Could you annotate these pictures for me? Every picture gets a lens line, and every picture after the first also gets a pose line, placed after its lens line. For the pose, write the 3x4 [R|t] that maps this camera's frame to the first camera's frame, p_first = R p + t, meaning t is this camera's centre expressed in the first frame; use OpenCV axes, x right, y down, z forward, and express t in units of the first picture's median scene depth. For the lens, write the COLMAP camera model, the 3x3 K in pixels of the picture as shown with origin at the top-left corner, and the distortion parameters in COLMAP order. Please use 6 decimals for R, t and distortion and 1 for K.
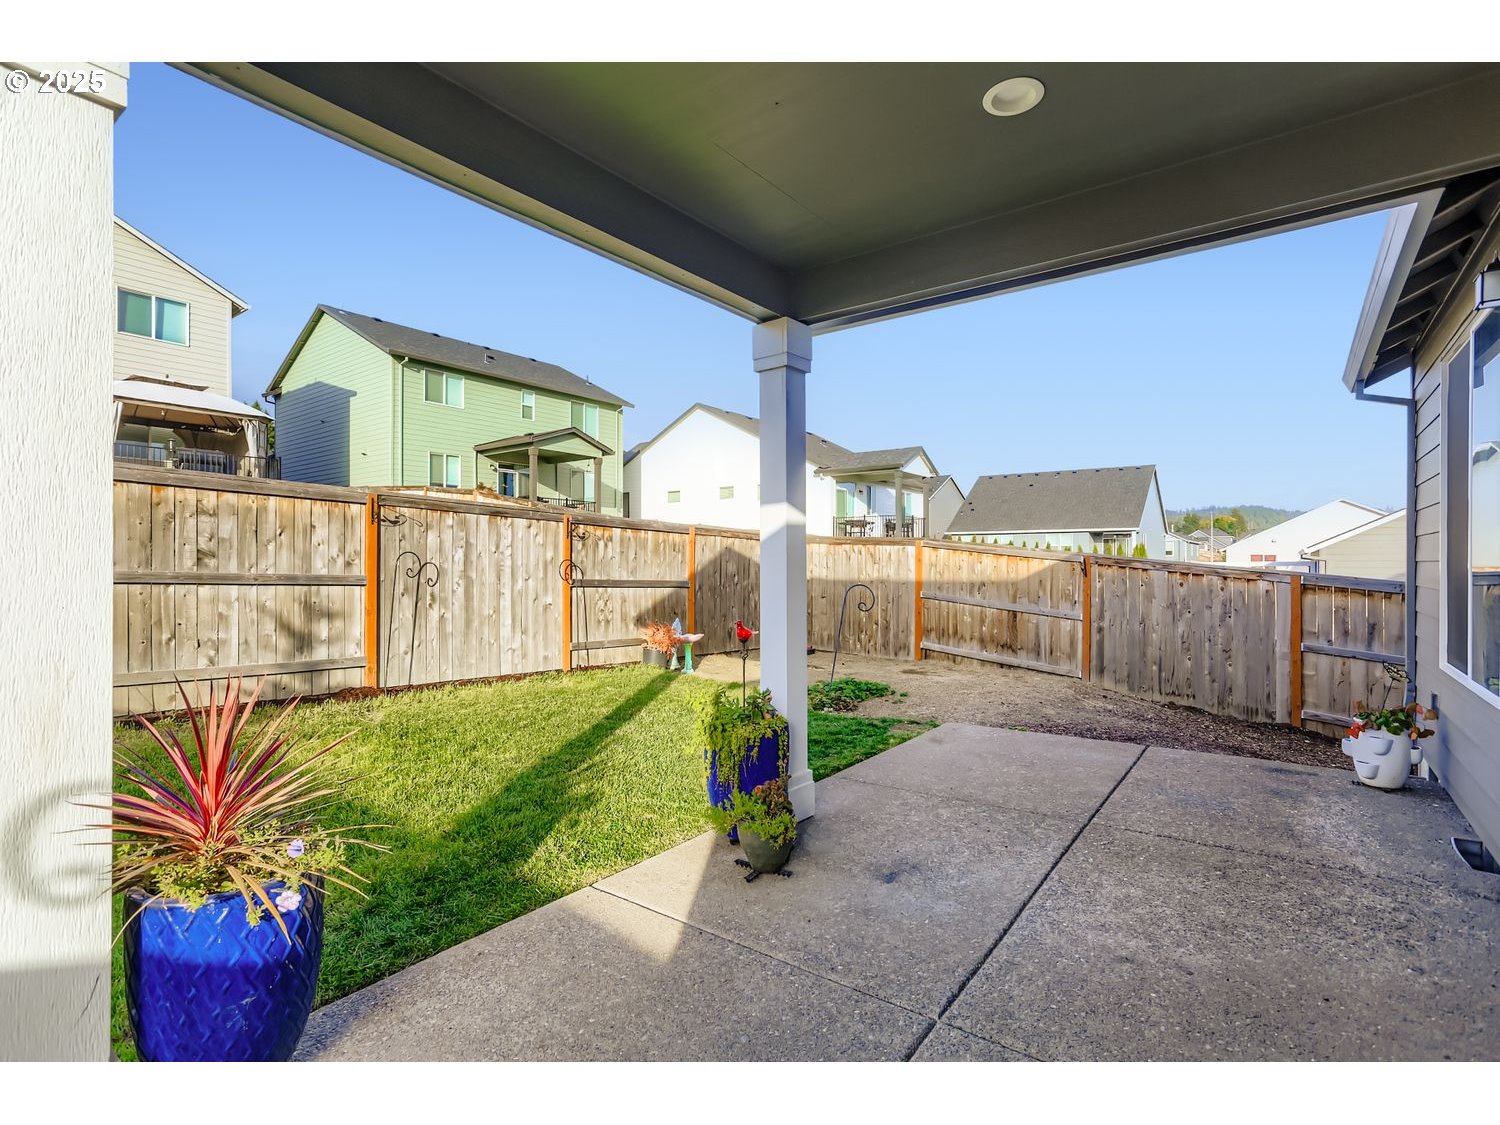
lens RADIAL K [[718.4, 0, 754.1], [0, 718.4, 562.1], [0, 0, 1]] dist [-0.012573, 0.004282]
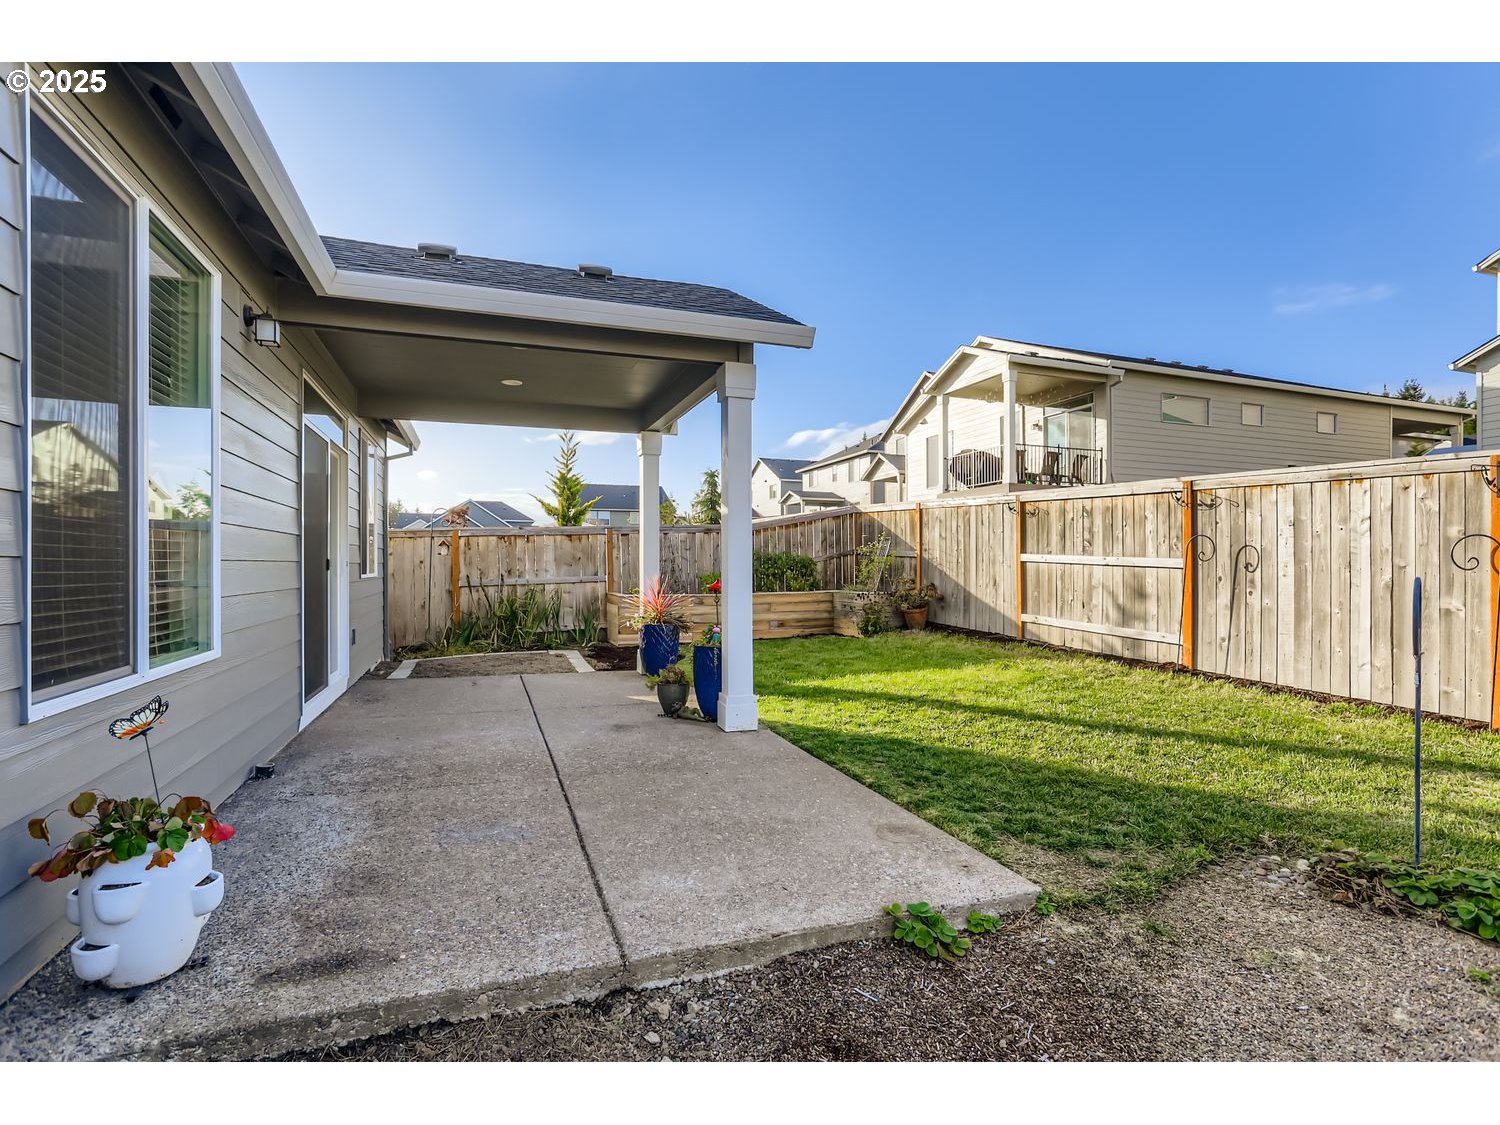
lens RADIAL K [[718.4, 0, 753.7], [0, 718.4, 565.8], [0, 0, 1]] dist [-0.012573, 0.004282]
pose [[-0.536728, -0.000200, -0.843755, 0.894594], [0.002029, 0.999997, -0.001527, 0.037034], [0.843753, -0.002531, -0.536726, 1.342062]]
